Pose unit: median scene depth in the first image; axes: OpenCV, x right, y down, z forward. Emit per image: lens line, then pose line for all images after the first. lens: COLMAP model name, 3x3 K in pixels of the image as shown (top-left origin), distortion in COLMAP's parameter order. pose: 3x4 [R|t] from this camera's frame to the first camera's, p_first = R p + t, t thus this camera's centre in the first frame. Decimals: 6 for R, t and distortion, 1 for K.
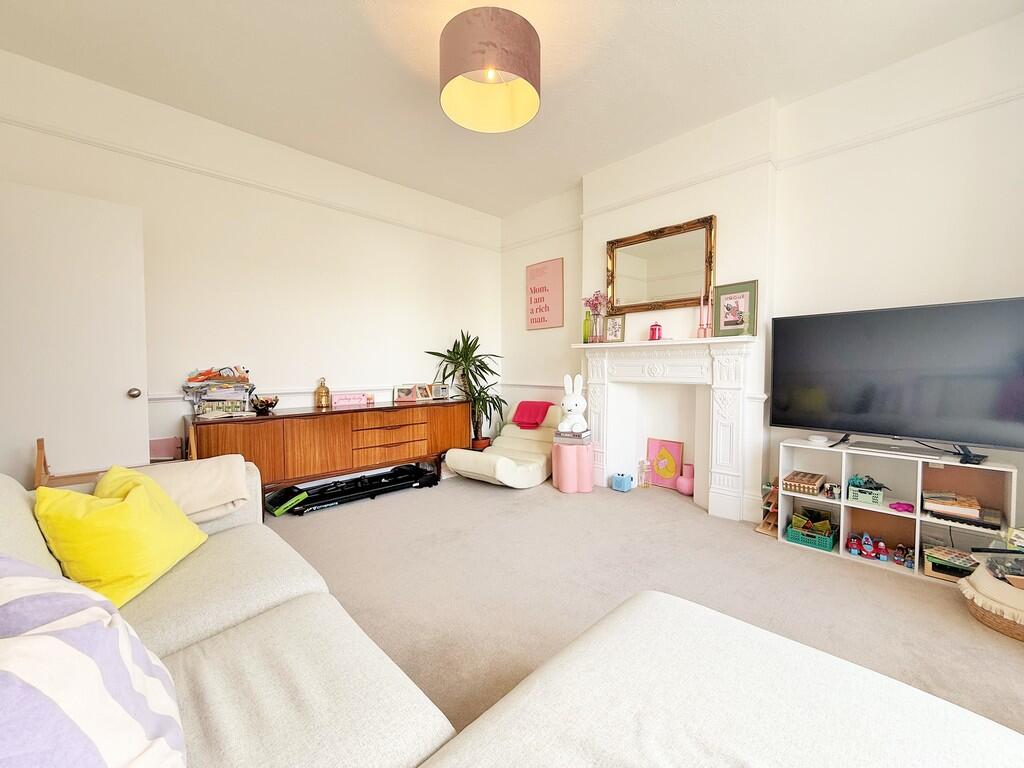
lens RADIAL K [[414.0, 0, 512.0], [0, 414.0, 384.0], [0, 0, 1]] dist [0.000288, -0.000173]
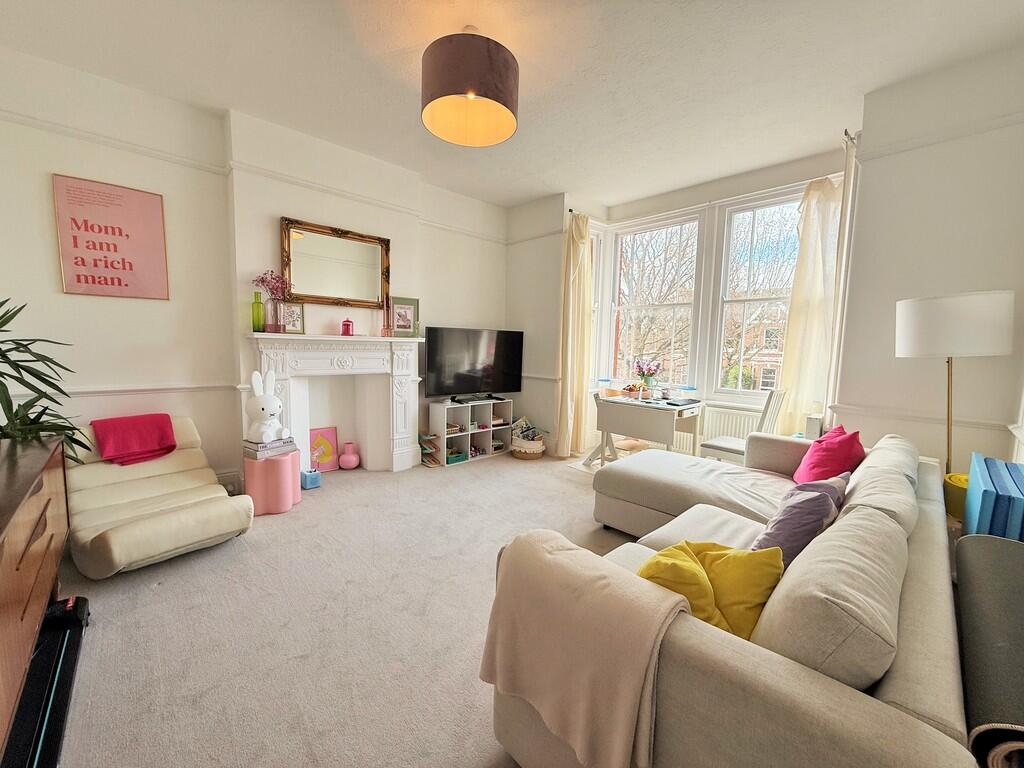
lens RADIAL K [[414.0, 0, 512.0], [0, 414.0, 384.0], [0, 0, 1]] dist [0.000288, -0.000173]
pose [[0.002629, -0.103012, 0.994677, -0.783470], [0.008996, 0.994642, 0.102984, -0.092293], [-0.999956, 0.008677, 0.003542, 0.605651]]
